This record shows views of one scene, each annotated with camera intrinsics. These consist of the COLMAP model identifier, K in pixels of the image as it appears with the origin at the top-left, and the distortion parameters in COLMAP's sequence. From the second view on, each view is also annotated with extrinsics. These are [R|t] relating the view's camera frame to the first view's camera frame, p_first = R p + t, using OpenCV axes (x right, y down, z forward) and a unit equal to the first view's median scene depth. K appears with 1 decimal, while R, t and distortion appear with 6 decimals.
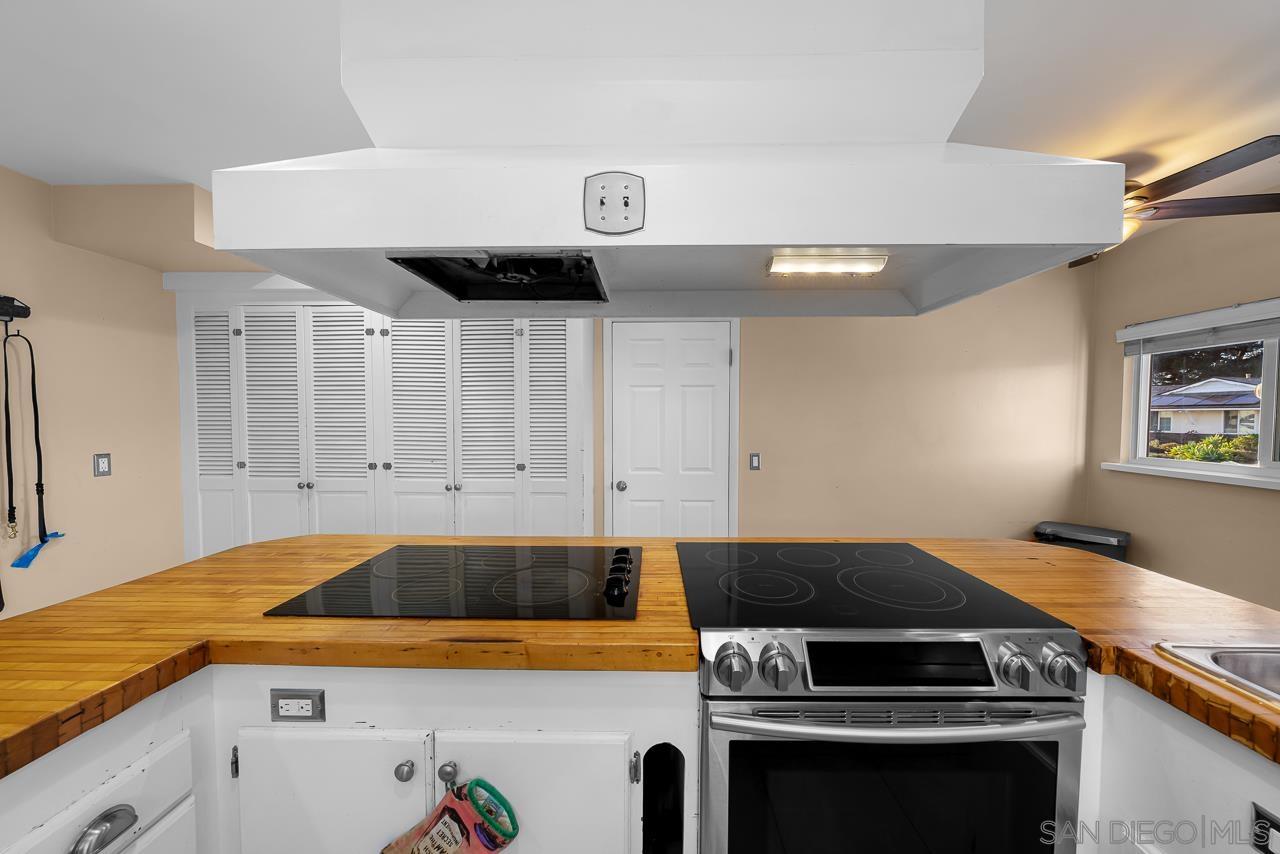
lens RADIAL K [[453.2, 0, 640.0], [0, 453.2, 427.0], [0, 0, 1]] dist [-0.001120, -0.000159]
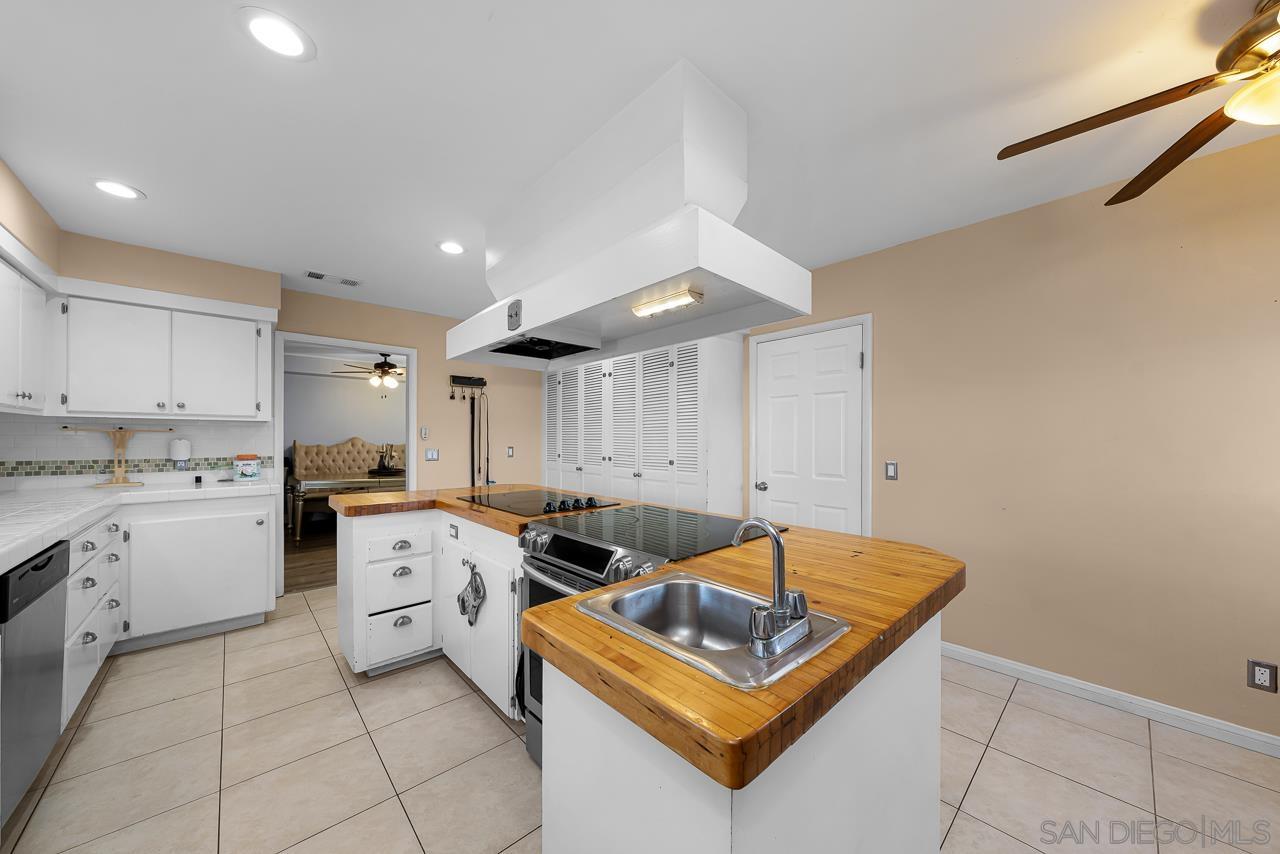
lens RADIAL K [[455.2, 0, 635.2], [0, 455.2, 431.7], [0, 0, 1]] dist [0.000072, -0.000050]
pose [[0.673035, -0.012623, -0.739503, 0.669588], [-0.015047, 0.999414, -0.030753, 0.039021], [0.739457, 0.031825, 0.672451, 0.000387]]
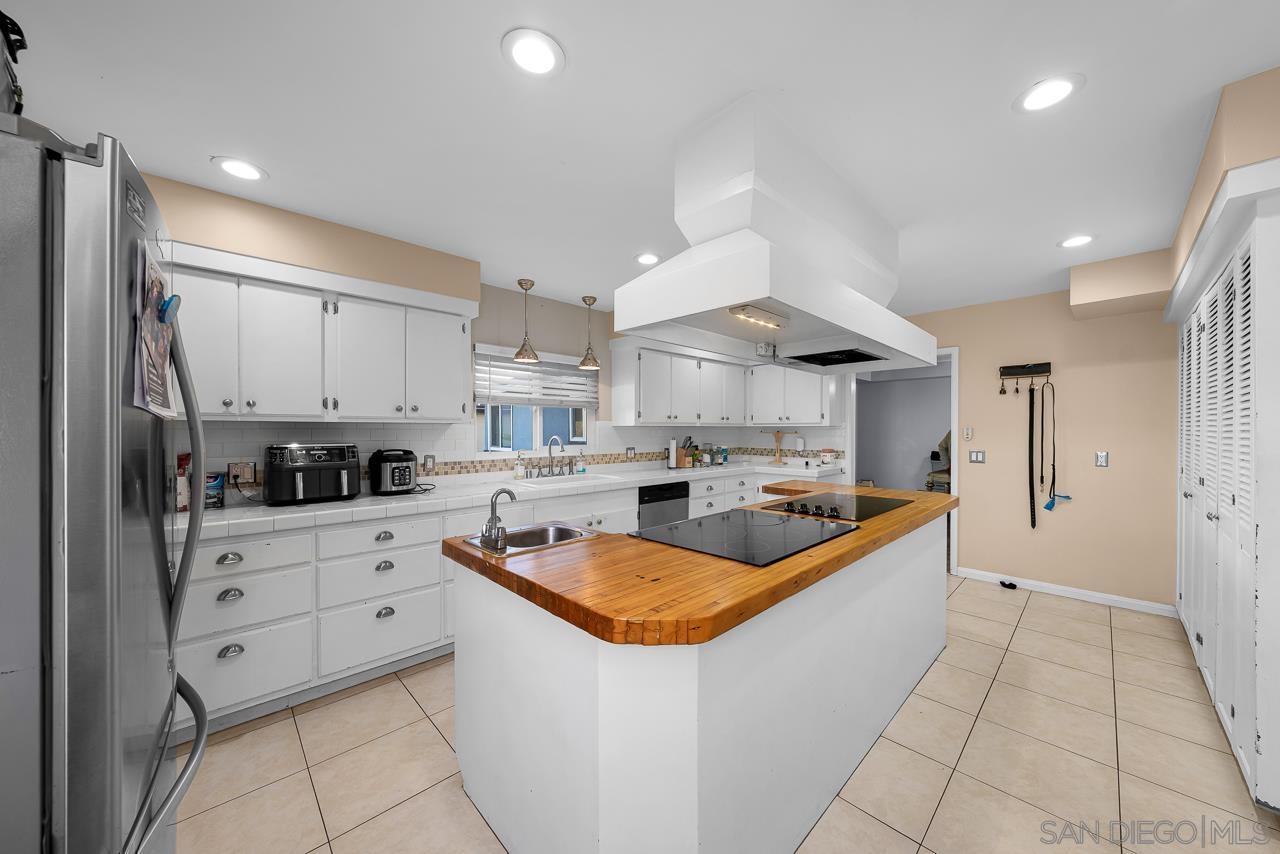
lens RADIAL K [[438.1, 0, 640.0], [0, 438.1, 427.0], [0, 0, 1]] dist [-0.000808, -0.000056]
pose [[-0.719663, -0.007138, -0.694287, 0.790121], [-0.012740, 0.999915, 0.002926, -0.006351], [0.694206, 0.010951, -0.719693, 0.847436]]
